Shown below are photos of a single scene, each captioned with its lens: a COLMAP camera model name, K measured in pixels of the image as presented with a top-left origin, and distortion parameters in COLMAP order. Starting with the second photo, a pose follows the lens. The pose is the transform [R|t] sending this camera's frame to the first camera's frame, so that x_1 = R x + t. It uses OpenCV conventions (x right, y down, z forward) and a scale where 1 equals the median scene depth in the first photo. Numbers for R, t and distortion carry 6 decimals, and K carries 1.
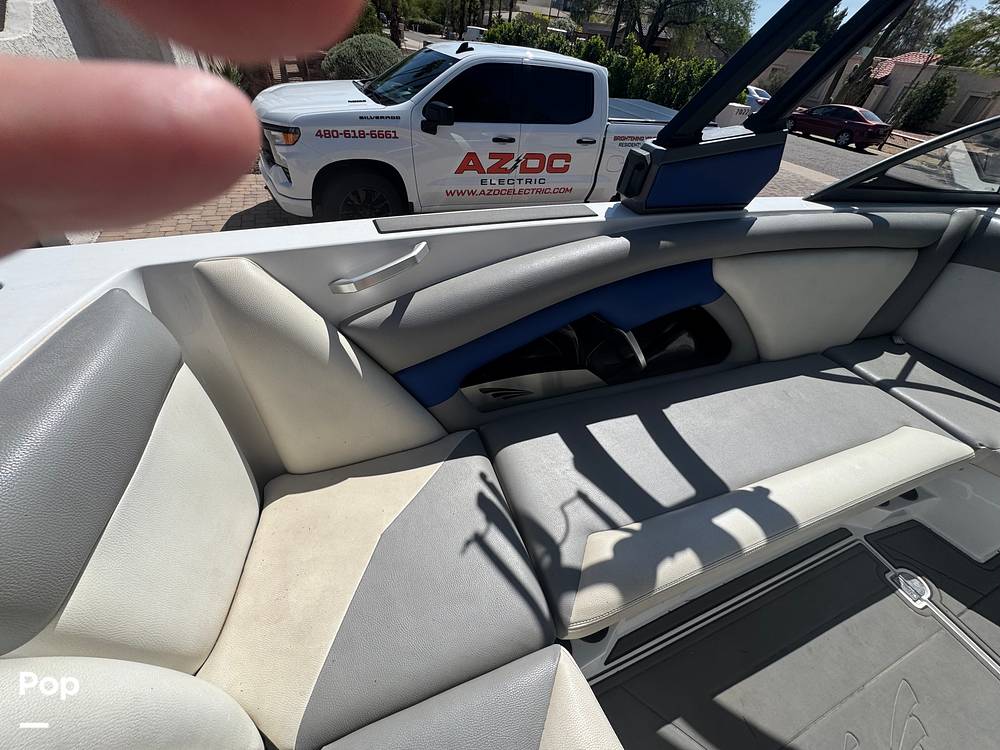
lens RADIAL K [[399.6, 0, 500.0], [0, 399.6, 373.2], [0, 0, 1]] dist [-0.003110, 0.000230]
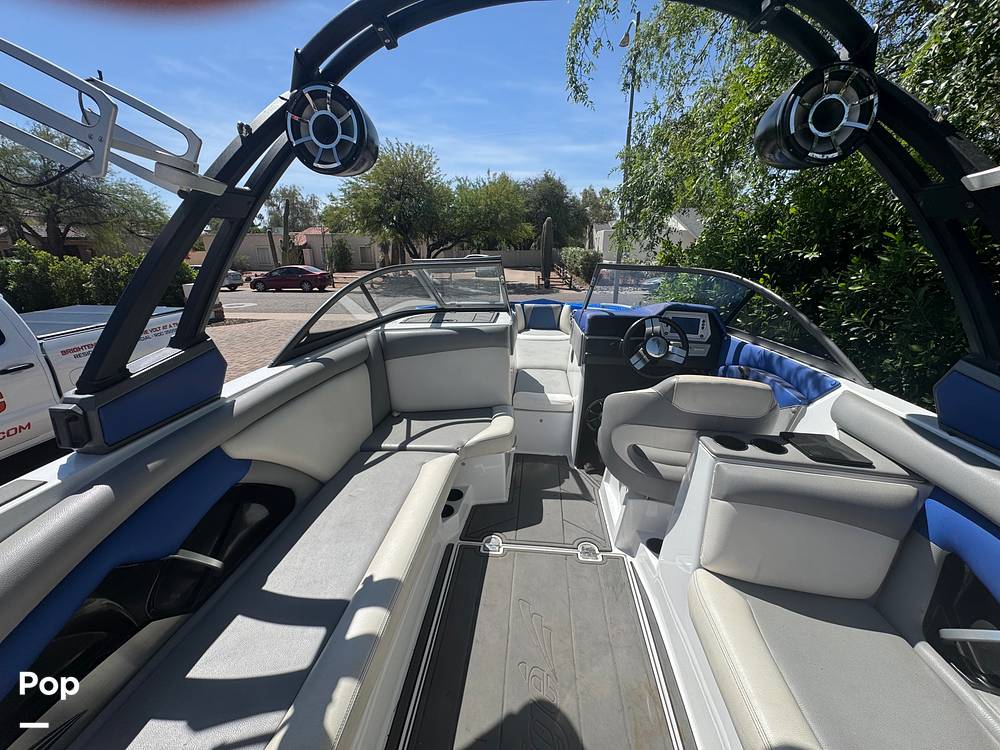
lens RADIAL K [[399.6, 0, 498.8], [0, 399.6, 373.9], [0, 0, 1]] dist [-0.003110, 0.000230]
pose [[0.458217, -0.376234, 0.805286, 0.064567], [0.621999, 0.782928, 0.011864, 0.023421], [-0.634945, 0.495450, 0.592768, -0.216765]]
